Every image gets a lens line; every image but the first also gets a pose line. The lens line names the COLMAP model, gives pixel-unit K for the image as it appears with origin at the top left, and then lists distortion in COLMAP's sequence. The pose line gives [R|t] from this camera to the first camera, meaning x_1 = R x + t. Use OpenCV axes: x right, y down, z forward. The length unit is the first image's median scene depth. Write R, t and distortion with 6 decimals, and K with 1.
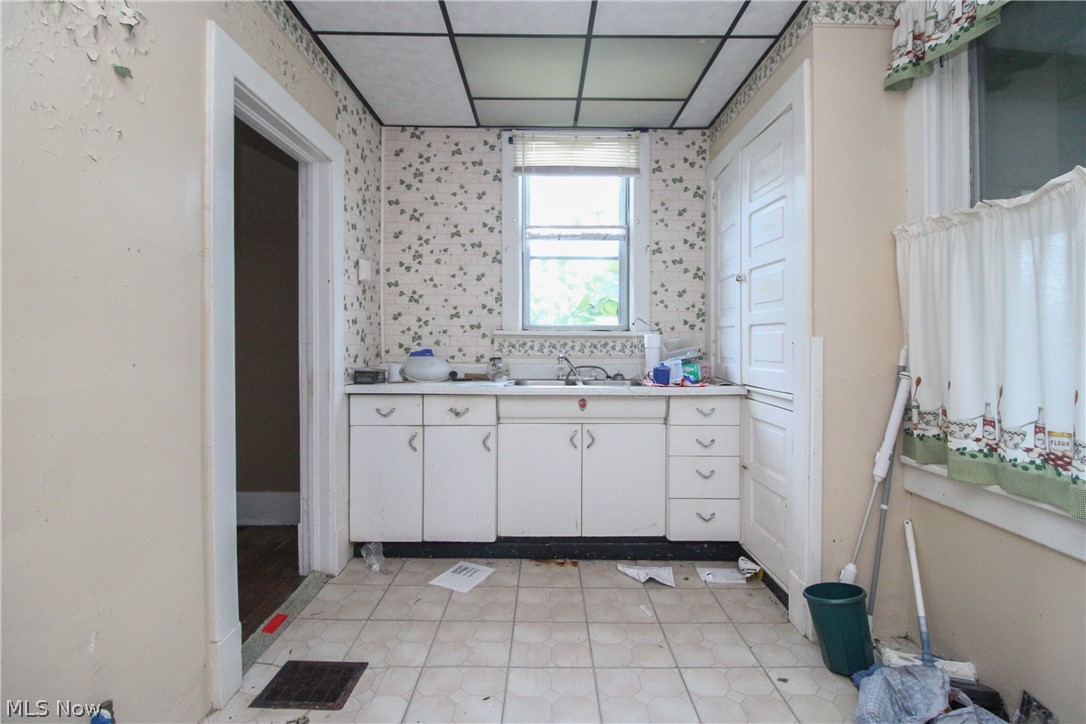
lens RADIAL K [[520.3, 0, 545.3], [0, 520.3, 354.4], [0, 0, 1]] dist [-0.014501, -0.002277]
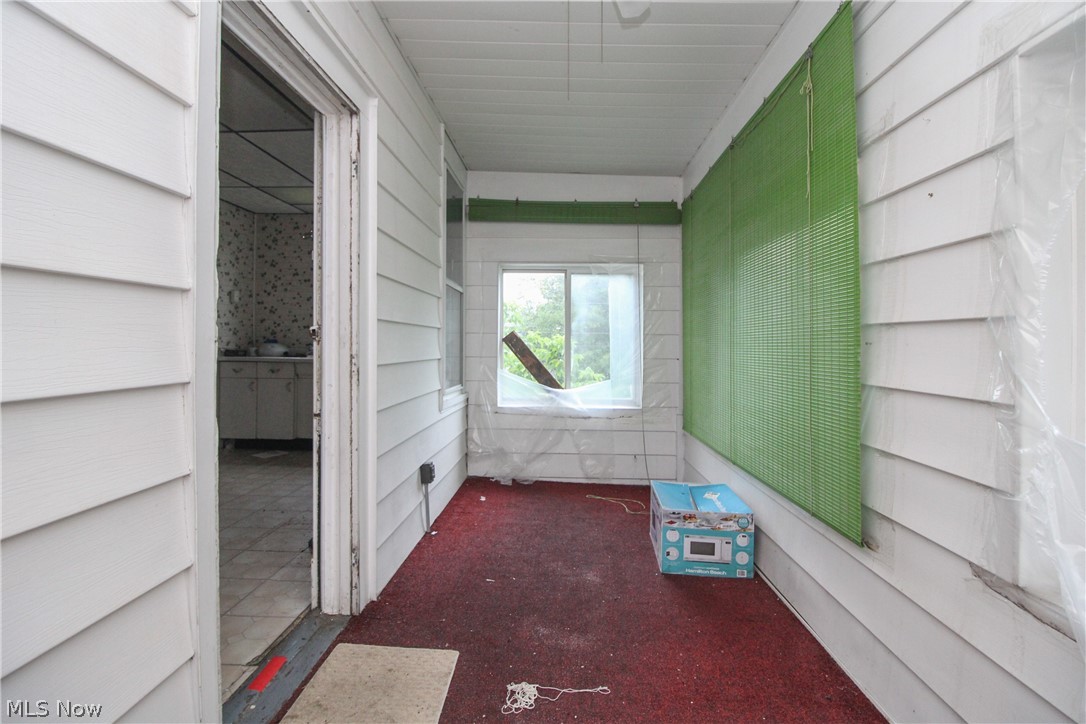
lens RADIAL K [[520.3, 0, 540.6], [0, 520.3, 354.9], [0, 0, 1]] dist [-0.014501, -0.002277]
pose [[0.998797, 0.010286, -0.047946, 0.746183], [-0.010830, 0.999880, -0.011090, 0.051409], [0.047826, 0.011596, 0.998788, -0.711698]]
